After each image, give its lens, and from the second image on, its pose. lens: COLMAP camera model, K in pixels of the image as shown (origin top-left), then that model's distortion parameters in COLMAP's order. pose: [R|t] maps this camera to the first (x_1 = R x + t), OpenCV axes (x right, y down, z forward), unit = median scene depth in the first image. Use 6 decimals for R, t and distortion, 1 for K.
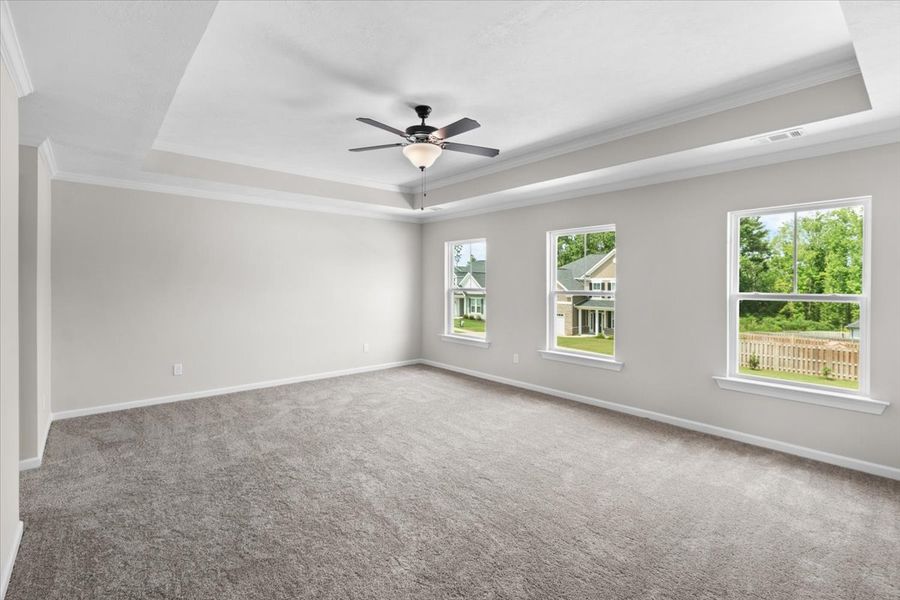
lens RADIAL K [[418.5, 0, 450.2], [0, 418.5, 284.8], [0, 0, 1]] dist [0.000895, -0.000715]
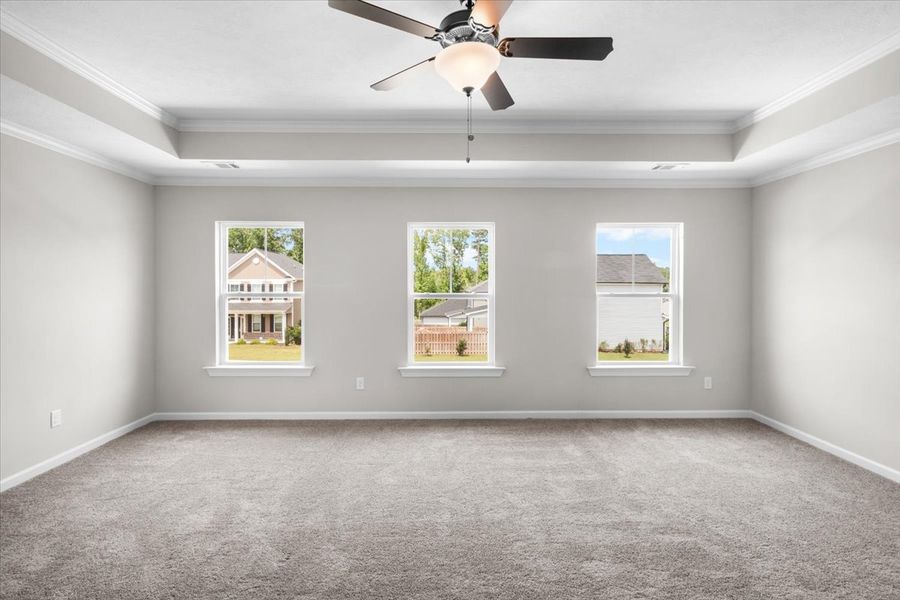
lens RADIAL K [[418.5, 0, 450.2], [0, 418.5, 284.8], [0, 0, 1]] dist [0.000895, -0.000715]
pose [[0.643899, -0.003347, 0.765103, -0.164262], [0.004929, 0.999988, 0.000227, -0.001534], [-0.765095, 0.003625, 0.643907, 0.193085]]
